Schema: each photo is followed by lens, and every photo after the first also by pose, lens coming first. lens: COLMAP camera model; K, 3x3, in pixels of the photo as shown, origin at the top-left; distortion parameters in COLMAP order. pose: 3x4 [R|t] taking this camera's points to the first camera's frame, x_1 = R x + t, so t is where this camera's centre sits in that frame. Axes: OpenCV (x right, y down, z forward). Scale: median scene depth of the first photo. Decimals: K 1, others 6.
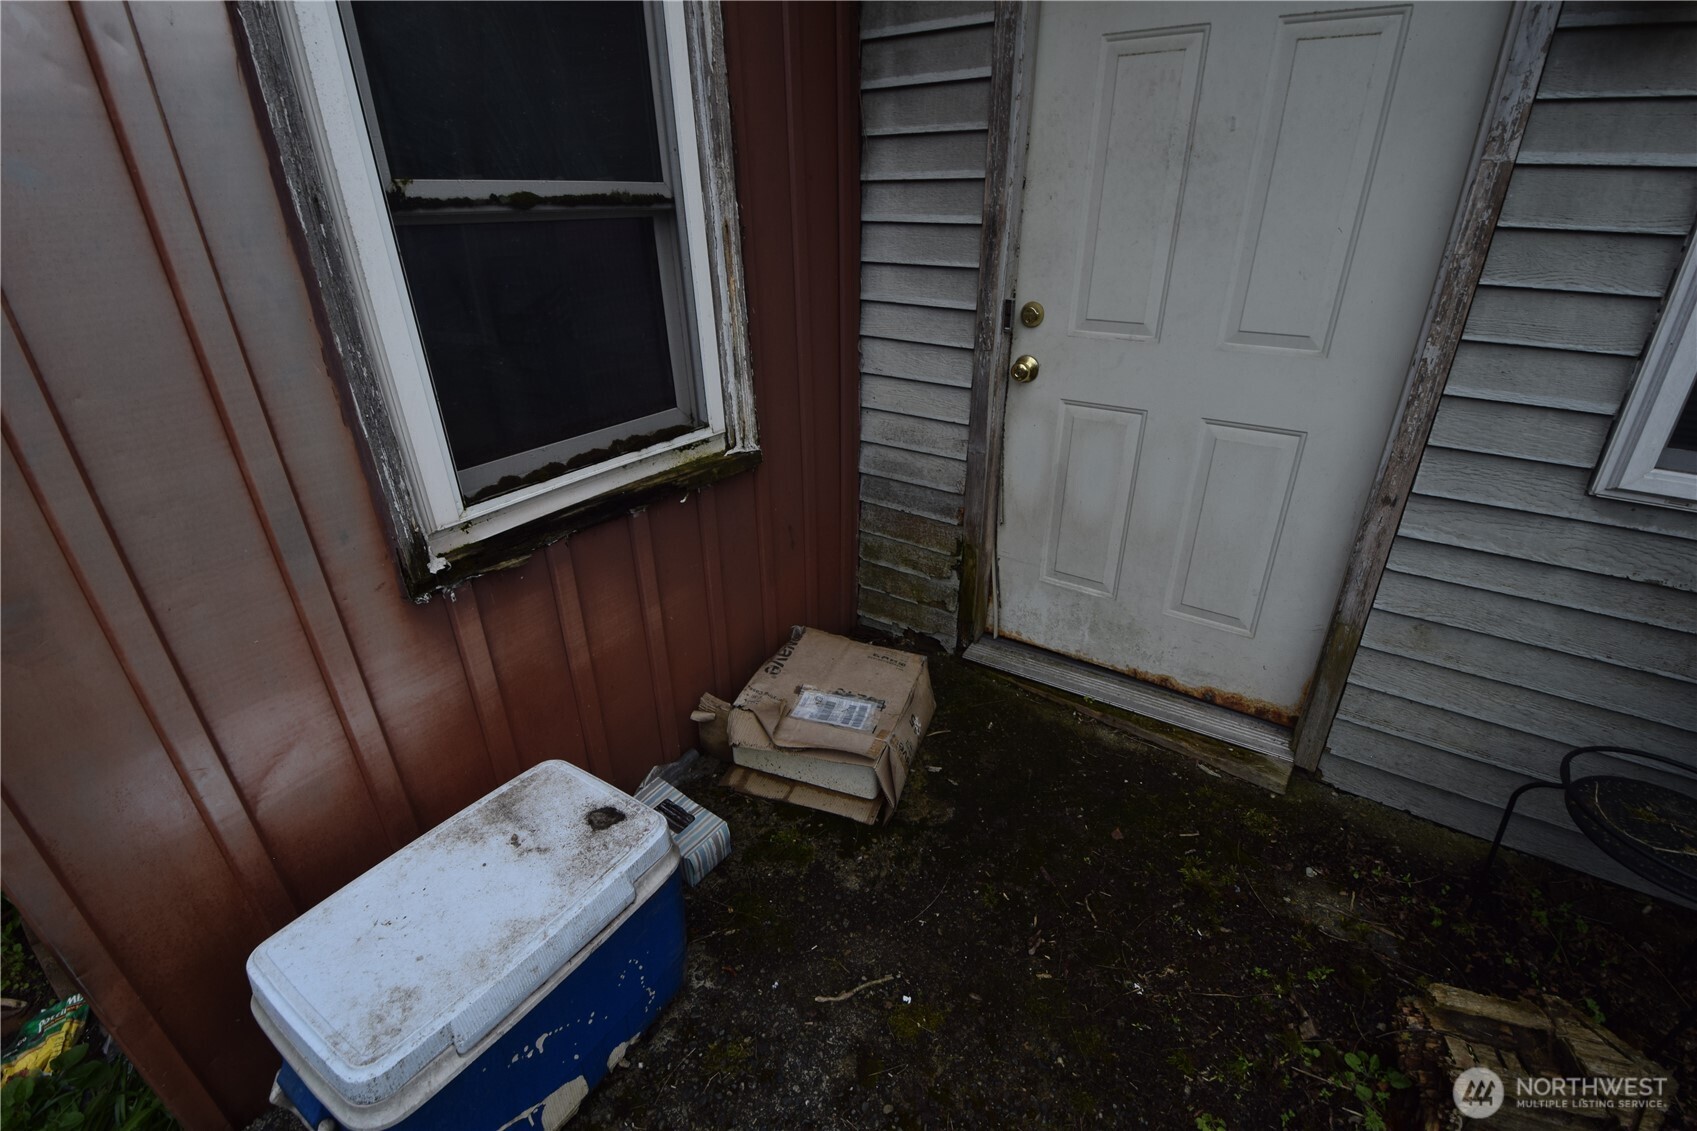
lens RADIAL K [[742.5, 0, 856.5], [0, 742.5, 562.6], [0, 0, 1]] dist [0.004185, -0.016334]
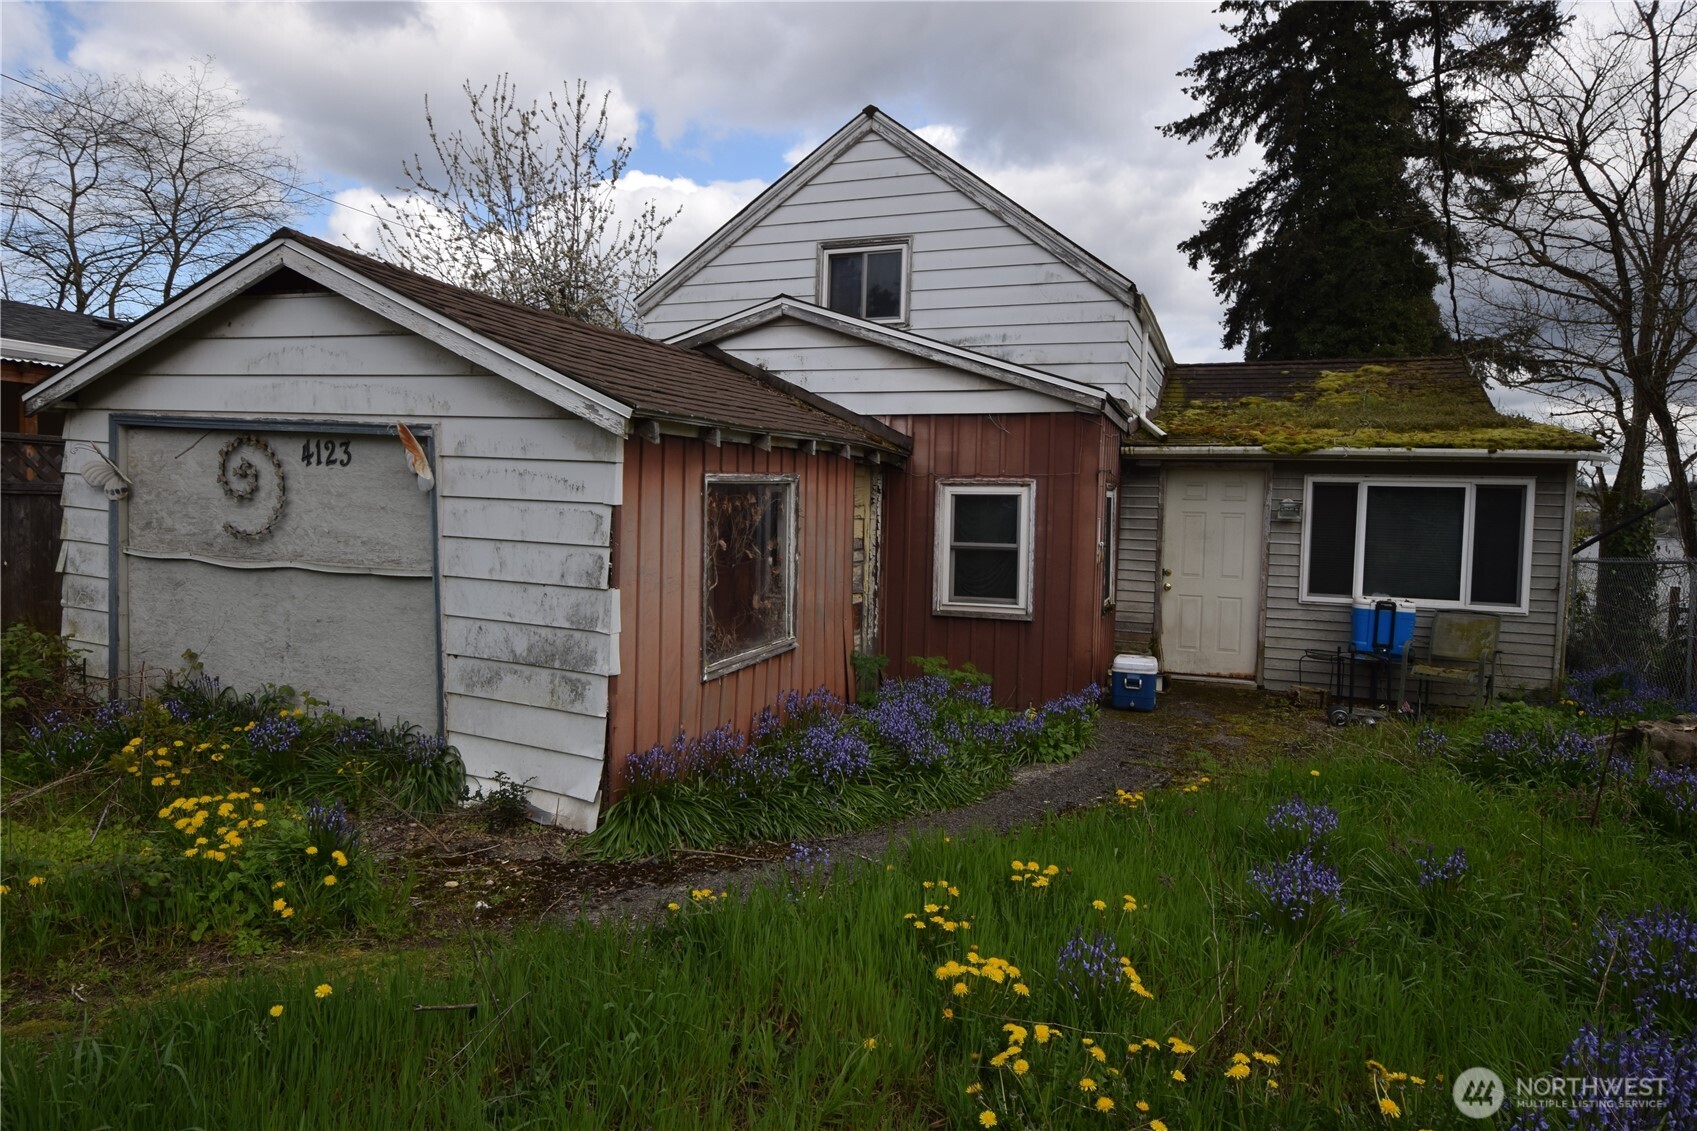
lens RADIAL K [[995.1, 0, 852.8], [0, 995.1, 555.1], [0, 0, 1]] dist [0.001632, -0.008805]
pose [[0.971536, 0.016987, 0.236282, -2.954097], [0.076139, 0.922112, -0.379358, 1.616309], [-0.224322, 0.386551, 0.894572, -3.747302]]
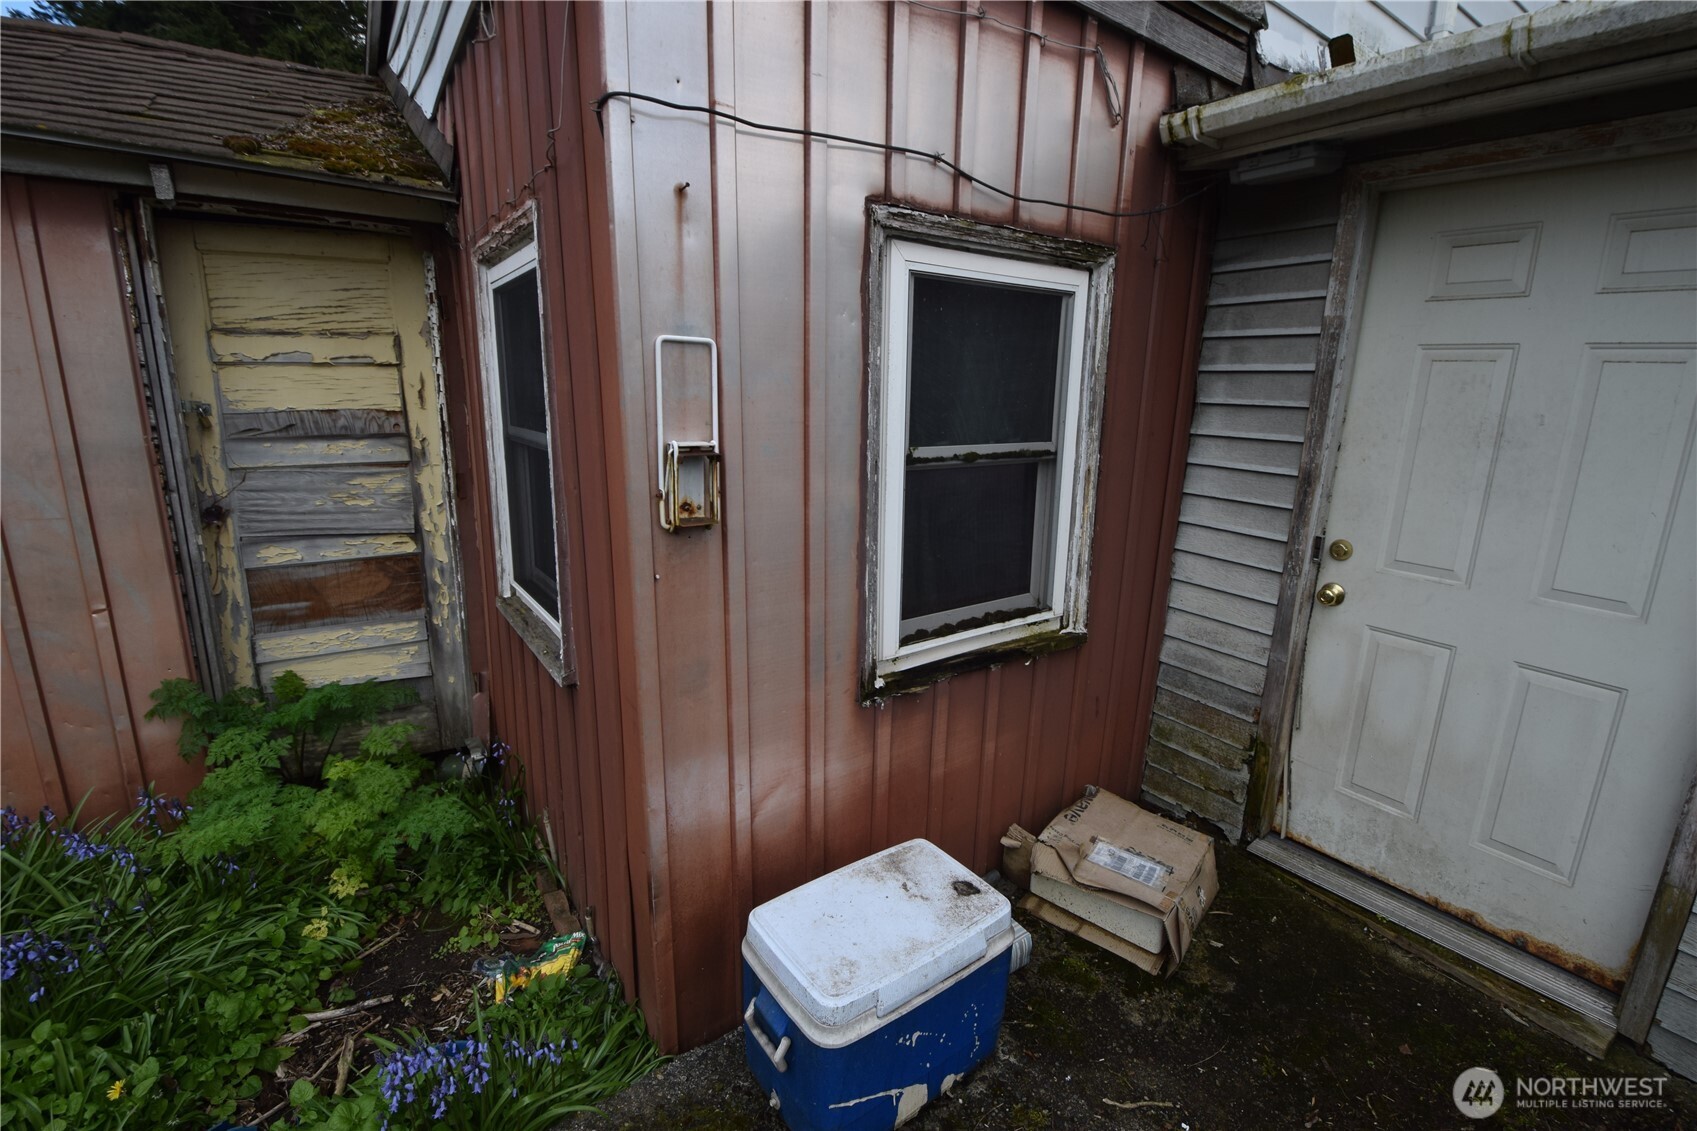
lens RADIAL K [[742.5, 0, 859.5], [0, 742.5, 553.3], [0, 0, 1]] dist [0.004185, -0.016334]
pose [[0.938202, 0.107279, -0.329041, -0.103078], [-0.179683, 0.963556, -0.198179, 0.041656], [0.295788, 0.245055, 0.923286, -0.344742]]
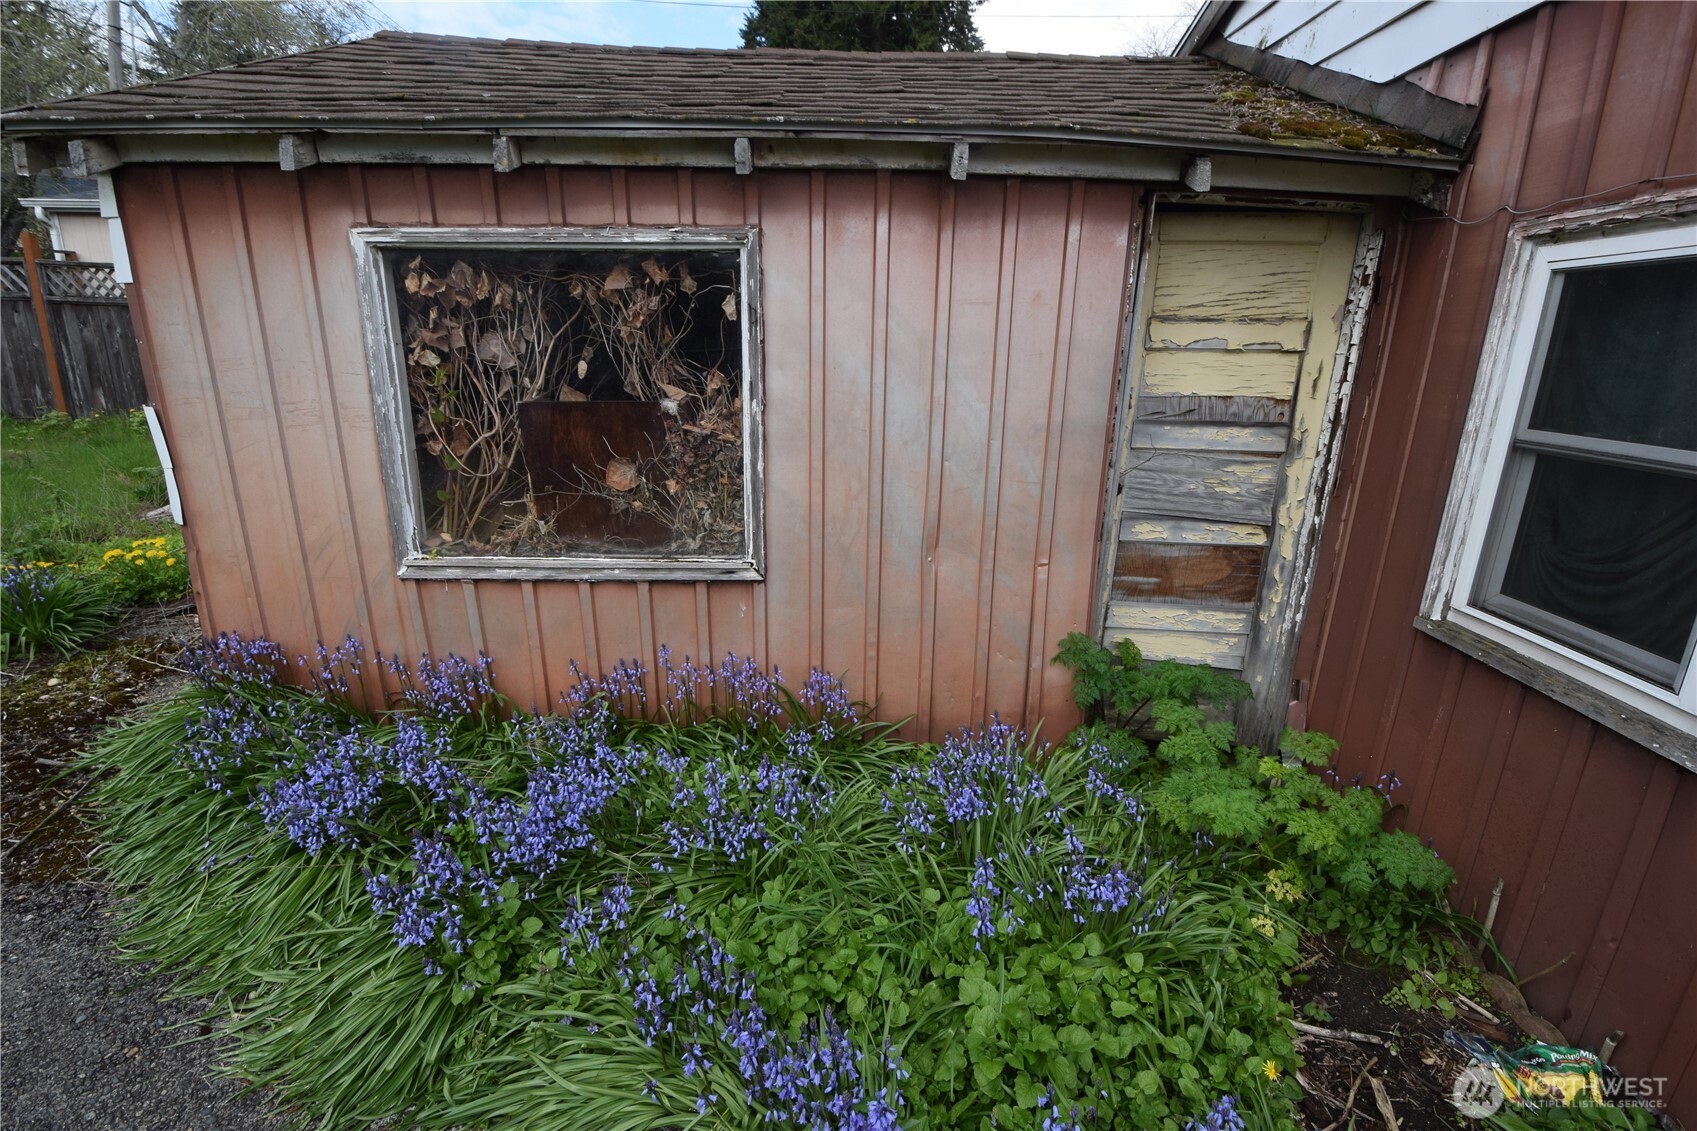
lens RADIAL K [[742.5, 0, 865.9], [0, 742.5, 551.1], [0, 0, 1]] dist [0.004185, -0.016334]
pose [[0.562780, 0.246697, -0.788935, -0.838930], [-0.395039, 0.918648, 0.005461, 0.245999], [0.726101, 0.308587, 0.614452, -0.747547]]
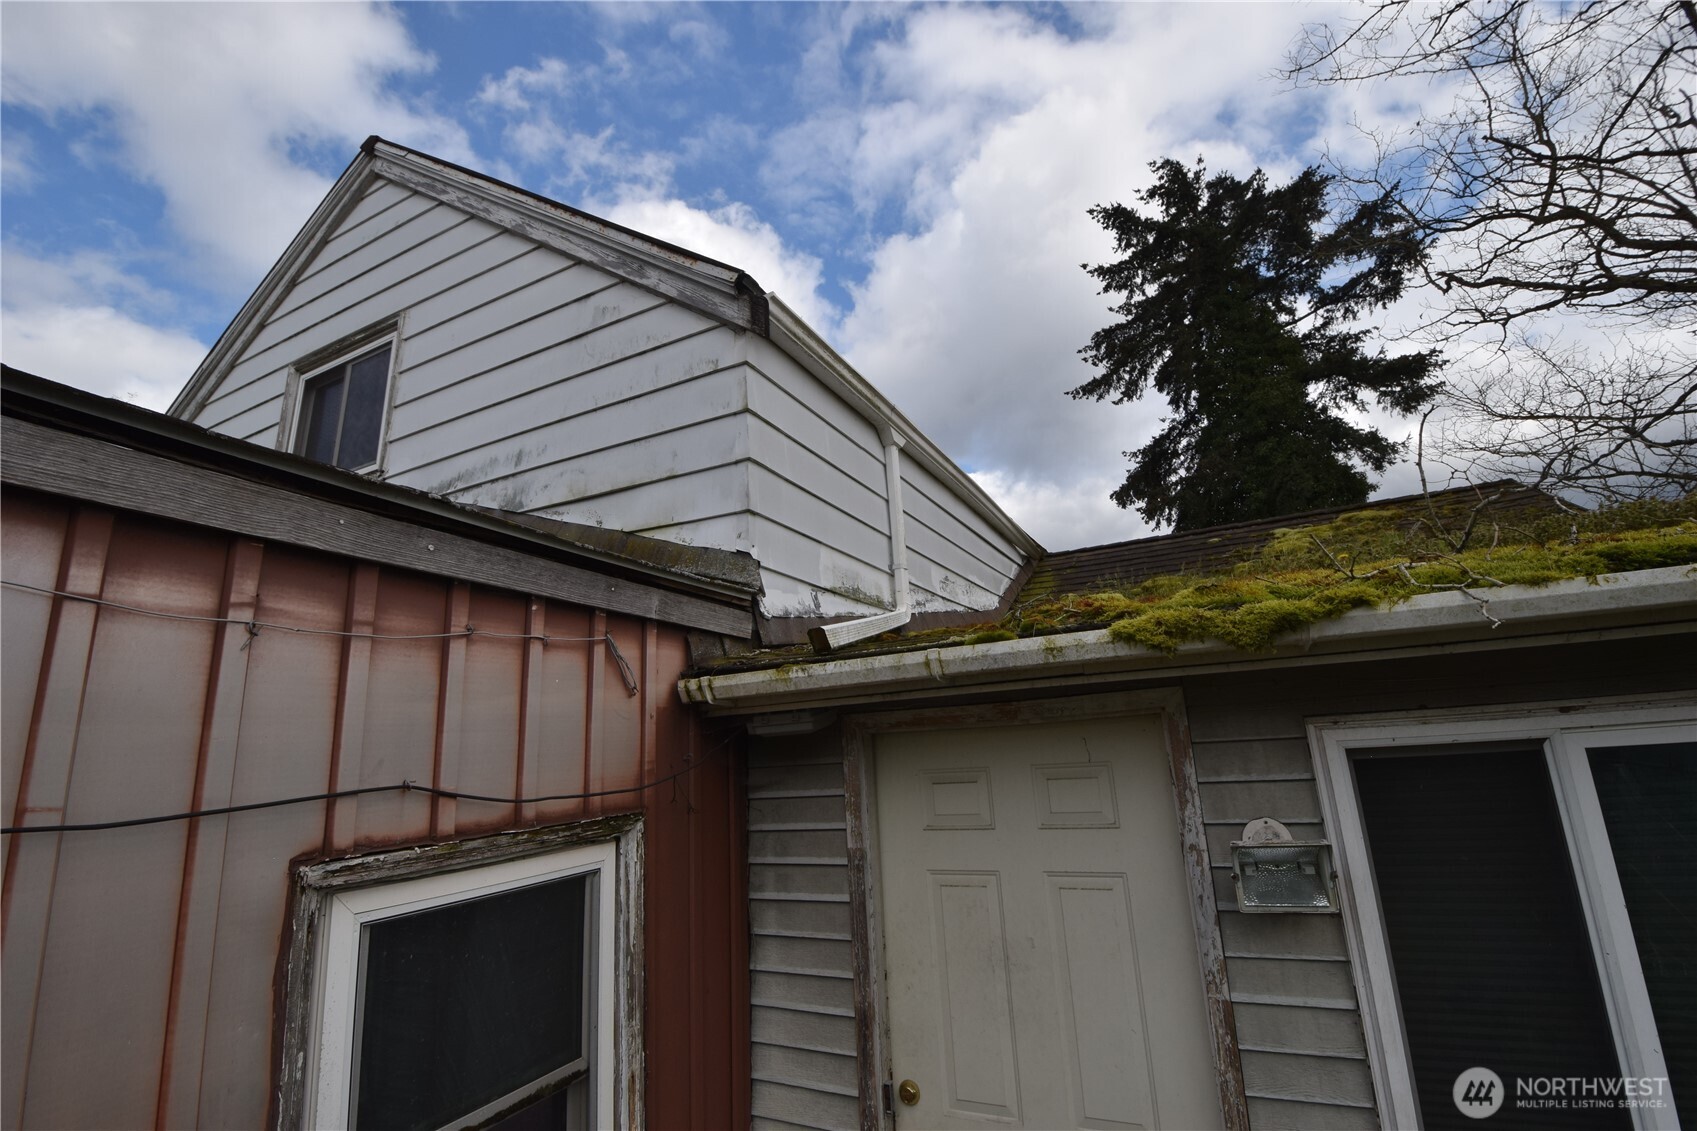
lens RADIAL K [[742.5, 0, 859.9], [0, 742.5, 557.0], [0, 0, 1]] dist [0.004185, -0.016334]
pose [[0.987168, -0.009906, 0.159378, -0.004357], [0.111846, 0.755259, -0.645813, -0.276396], [-0.113974, 0.655352, 0.746675, -0.399836]]
